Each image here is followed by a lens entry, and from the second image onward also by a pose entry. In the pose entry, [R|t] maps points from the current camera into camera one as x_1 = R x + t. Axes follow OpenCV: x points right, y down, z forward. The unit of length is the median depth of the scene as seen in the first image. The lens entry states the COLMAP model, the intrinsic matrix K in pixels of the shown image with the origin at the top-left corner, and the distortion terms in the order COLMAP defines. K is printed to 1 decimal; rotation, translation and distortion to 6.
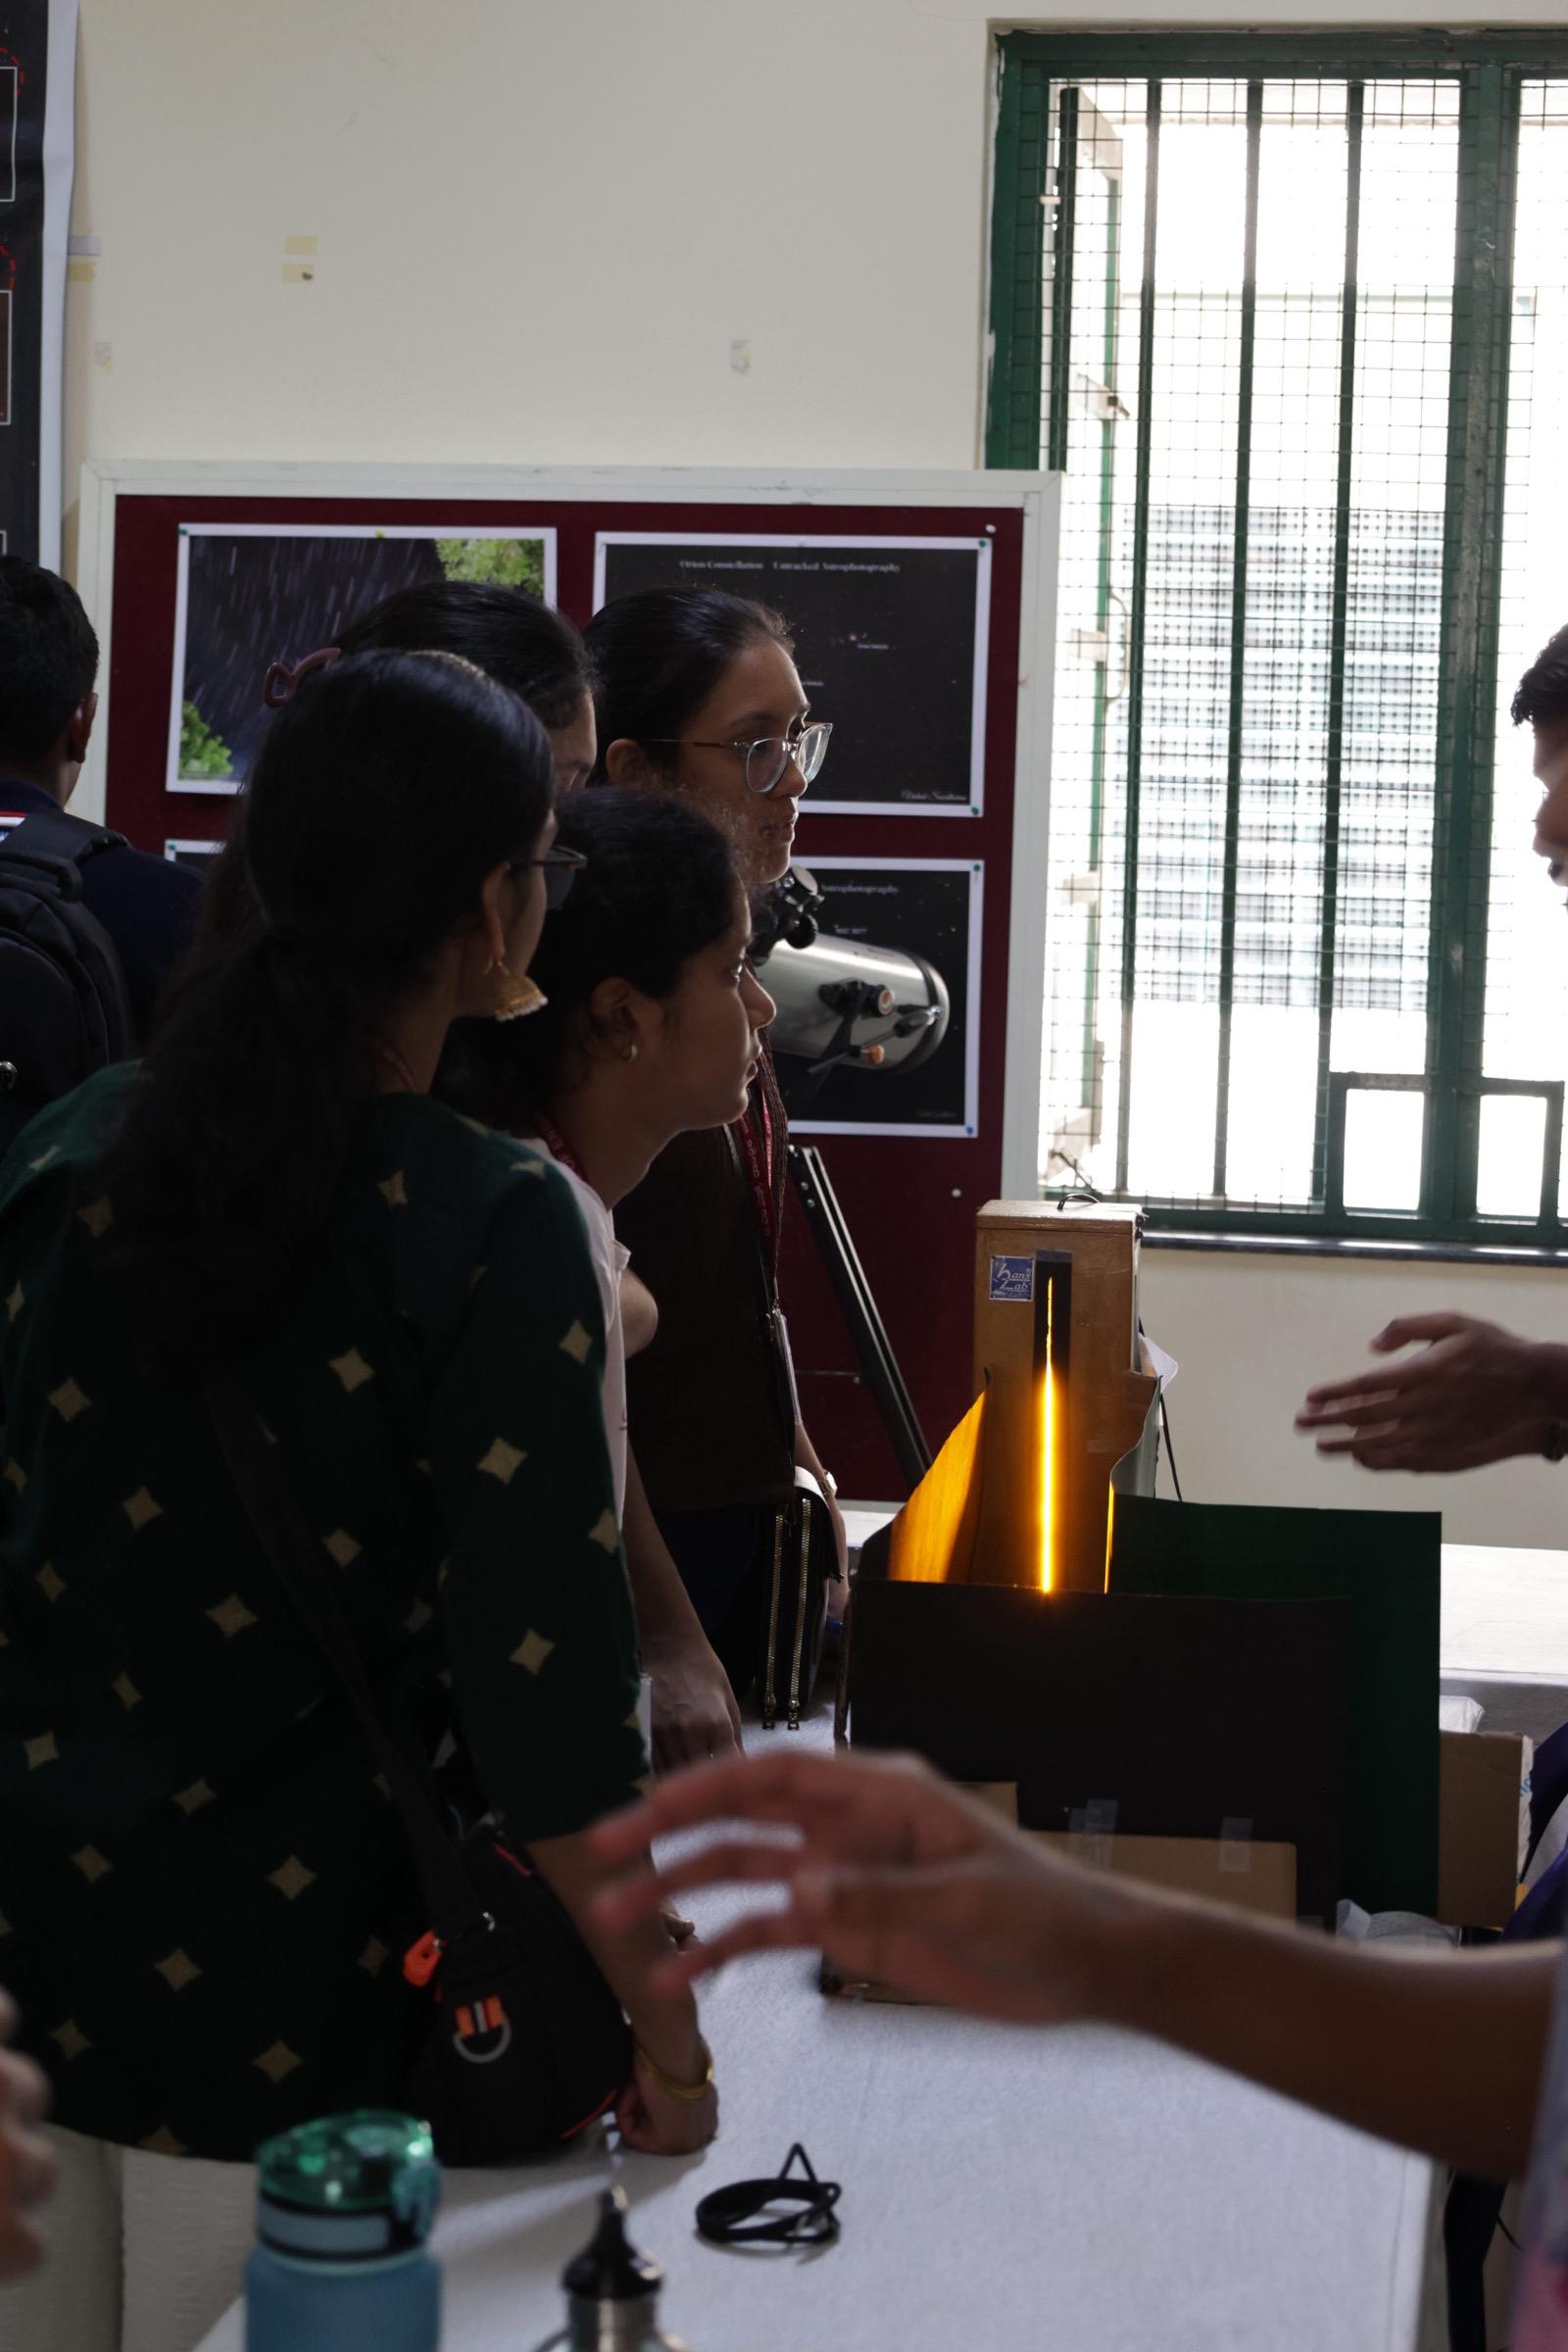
lens RADIAL K [[4683.6, 0, 783.0], [0, 4683.6, 1175.6], [0, 0, 1]] dist [-0.012650, 0.000000]
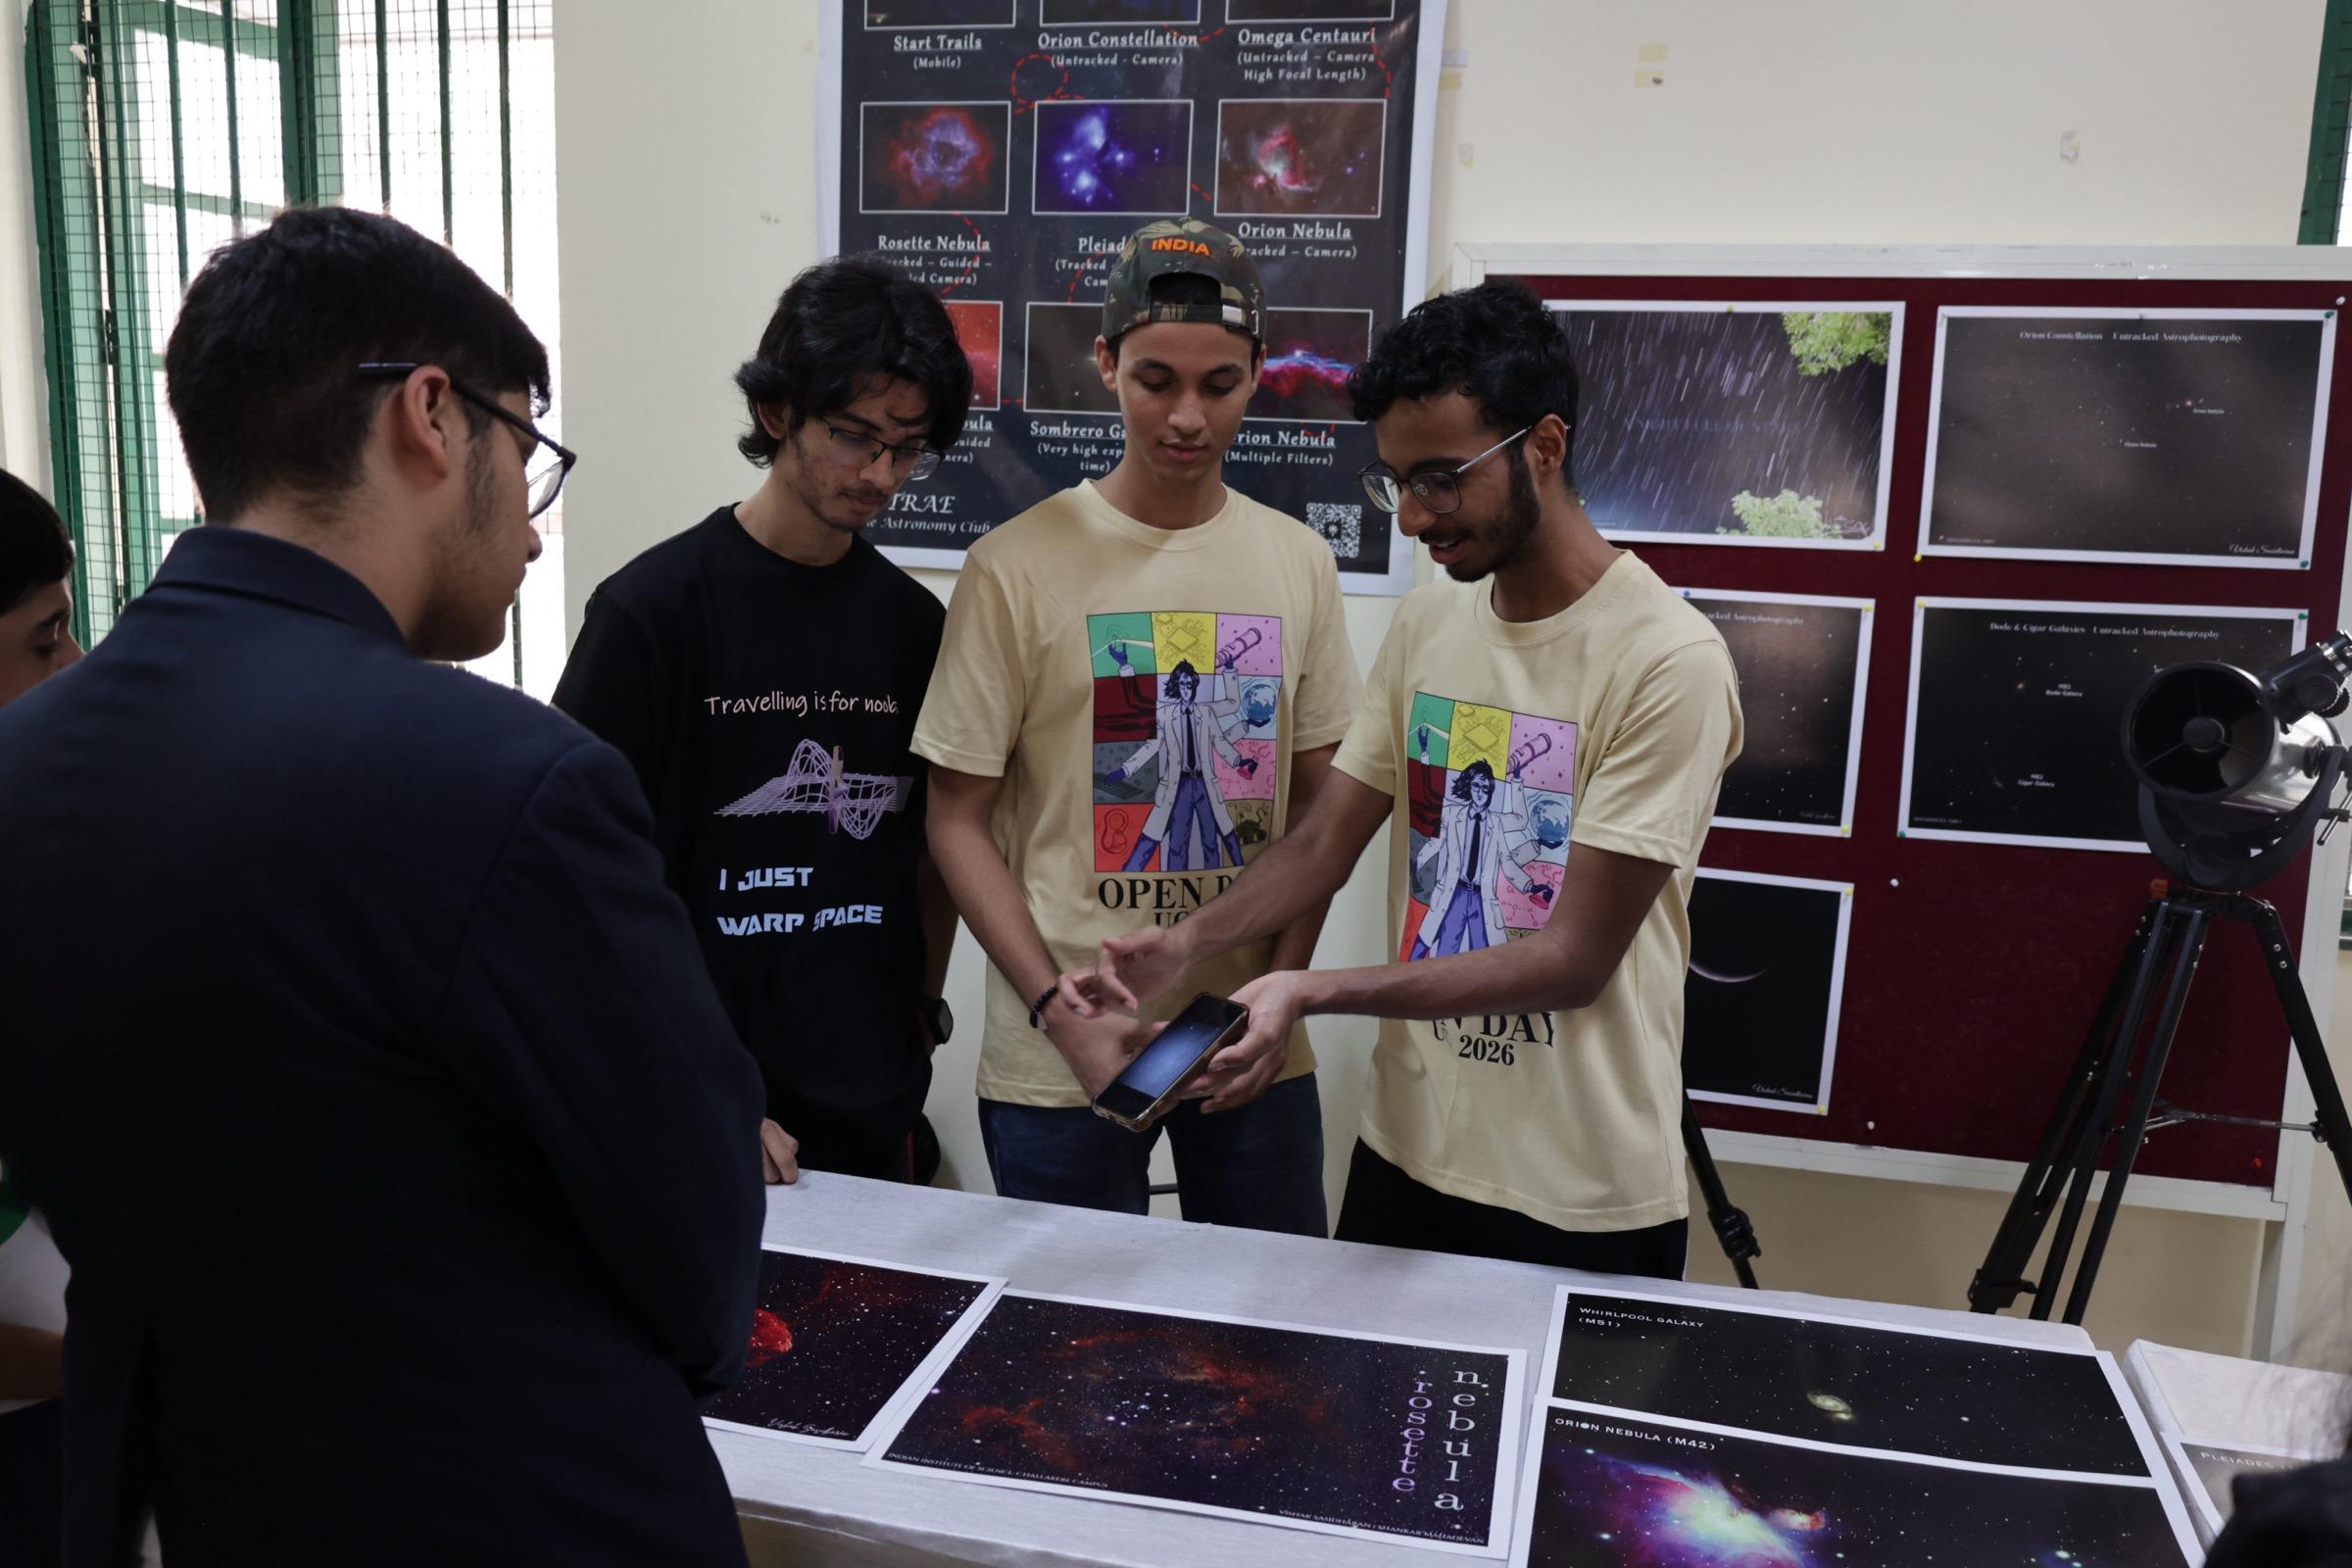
lens RADIAL K [[2030.9, 0, 1166.1], [0, 2030.9, 798.5], [0, 0, 1]] dist [0.013576, -0.025234]
pose [[0.996577, 0.021951, -0.079703, -0.180886], [-0.017170, 0.998039, 0.060187, -0.046833], [0.080868, -0.058612, 0.995000, 0.498044]]
